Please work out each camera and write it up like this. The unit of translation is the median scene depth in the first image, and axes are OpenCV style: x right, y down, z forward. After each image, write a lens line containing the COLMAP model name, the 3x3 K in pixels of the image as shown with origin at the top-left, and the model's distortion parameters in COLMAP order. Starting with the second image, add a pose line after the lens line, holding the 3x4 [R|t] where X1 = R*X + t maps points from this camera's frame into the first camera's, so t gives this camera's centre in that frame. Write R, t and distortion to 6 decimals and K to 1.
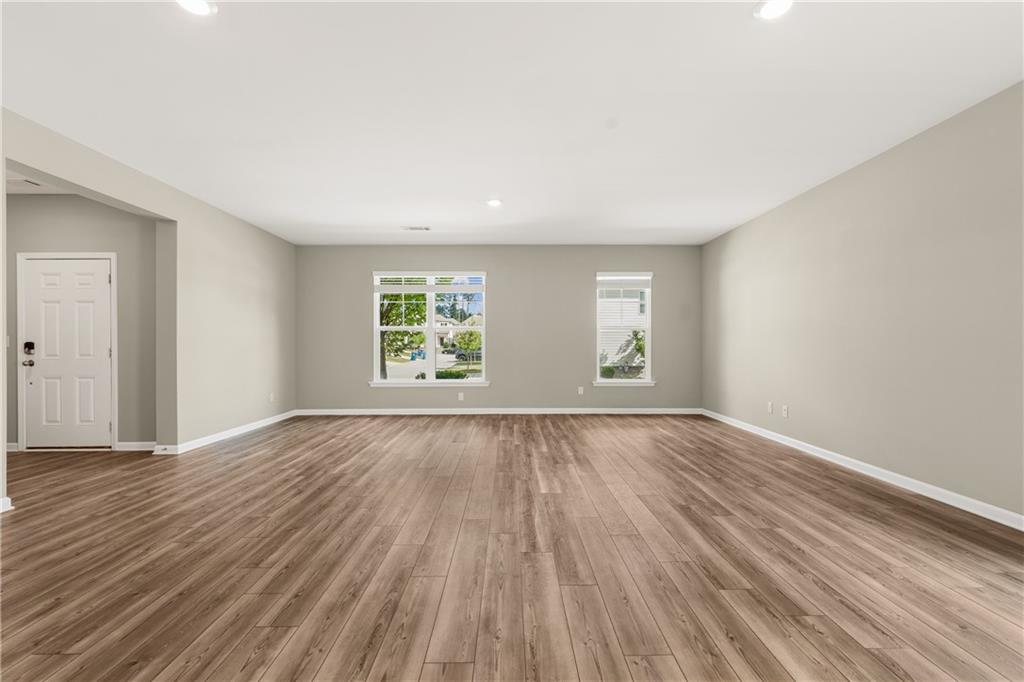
lens RADIAL K [[420.7, 0, 514.9], [0, 420.7, 343.6], [0, 0, 1]] dist [0.001282, -0.000194]
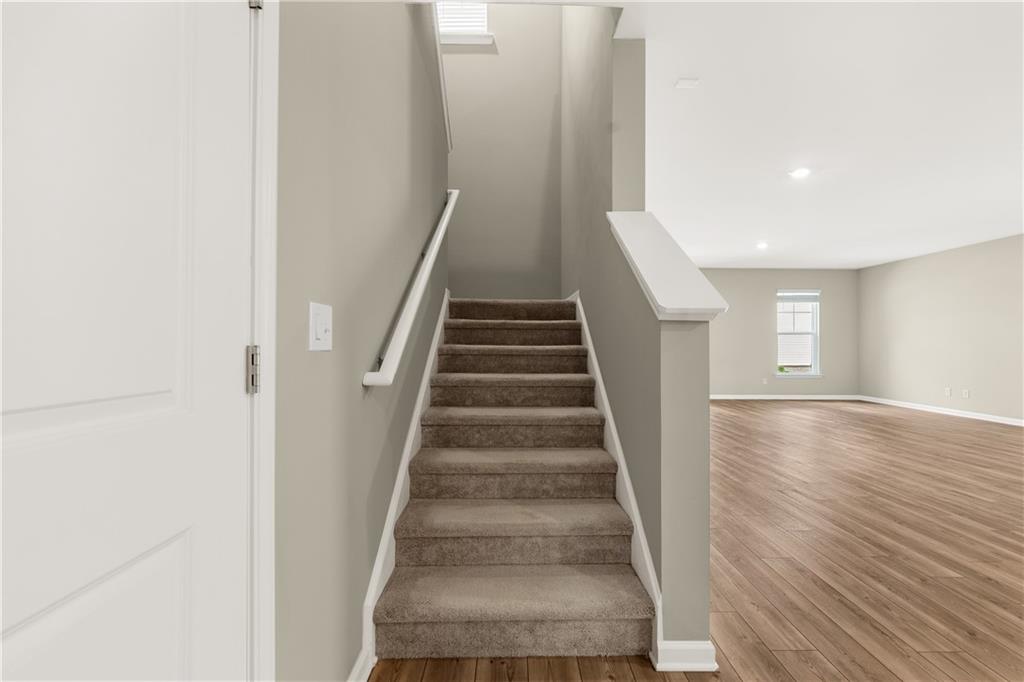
lens RADIAL K [[420.7, 0, 522.6], [0, 420.7, 337.1], [0, 0, 1]] dist [0.001282, -0.000194]
pose [[0.999808, 0.004613, 0.019019, -0.627808], [-0.004343, 0.999890, -0.014209, -0.001229], [-0.019083, 0.014124, 0.999718, -0.284536]]
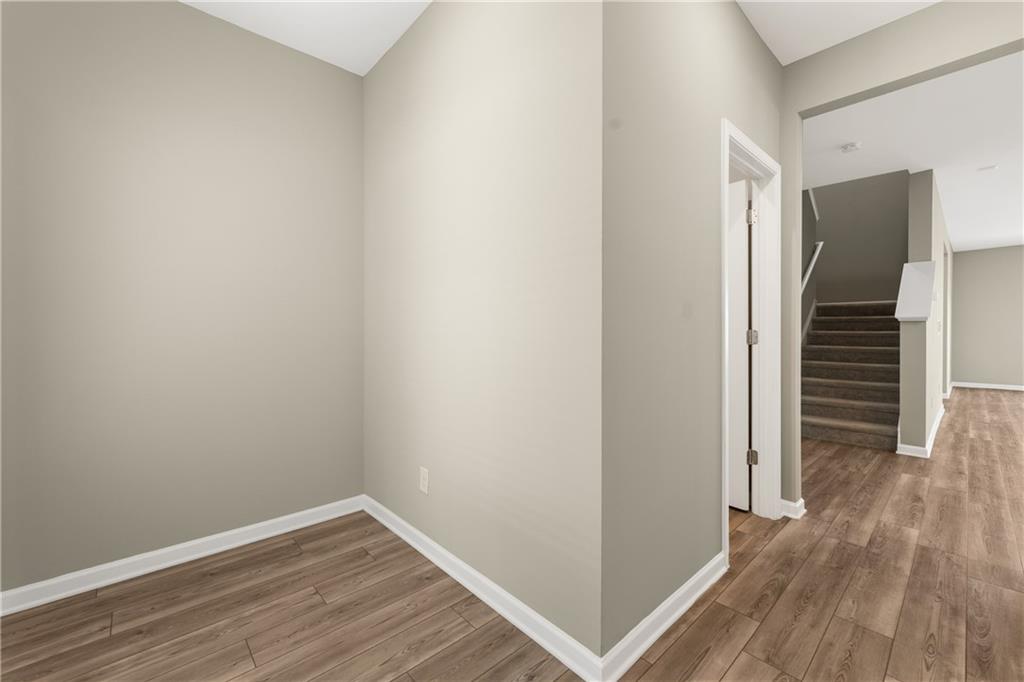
lens RADIAL K [[420.7, 0, 516.1], [0, 420.7, 339.7], [0, 0, 1]] dist [0.001282, -0.000194]
pose [[0.676610, 0.016131, -0.736164, -0.476724], [0.002288, 0.999709, 0.024009, -0.002824], [0.736338, -0.017929, 0.676377, -0.861389]]
